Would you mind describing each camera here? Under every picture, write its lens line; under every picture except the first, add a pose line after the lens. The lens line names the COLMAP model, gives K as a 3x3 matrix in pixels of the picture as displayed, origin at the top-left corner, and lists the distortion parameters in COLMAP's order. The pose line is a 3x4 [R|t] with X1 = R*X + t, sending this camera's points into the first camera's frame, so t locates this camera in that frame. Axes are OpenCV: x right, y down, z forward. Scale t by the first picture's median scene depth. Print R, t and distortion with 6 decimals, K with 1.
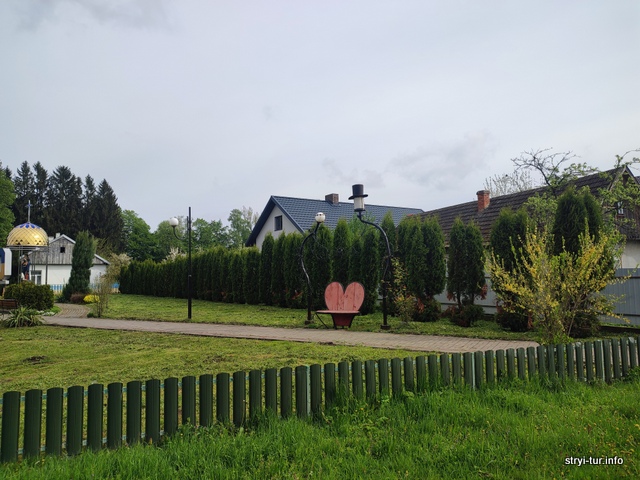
lens RADIAL K [[457.0, 0, 322.4], [0, 457.0, 236.4], [0, 0, 1]] dist [0.003007, -0.005306]
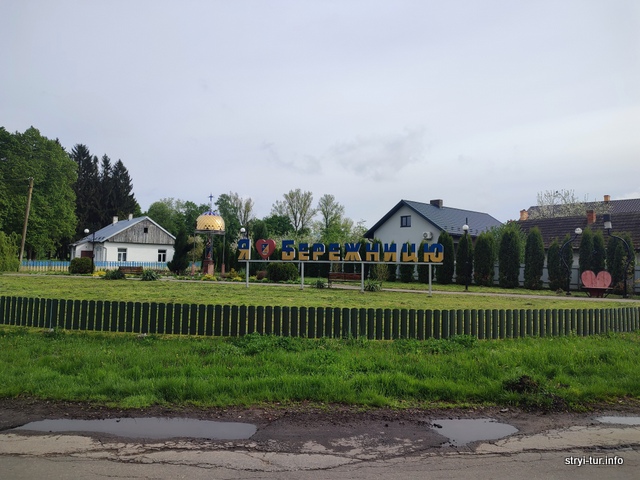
lens RADIAL K [[457.0, 0, 317.0], [0, 457.0, 246.3], [0, 0, 1]] dist [0.003007, -0.005306]
pose [[0.991177, 0.042926, 0.125402, -0.196692], [-0.049309, 0.997618, 0.048246, -0.003574], [-0.123032, -0.054004, 0.990932, -0.091619]]
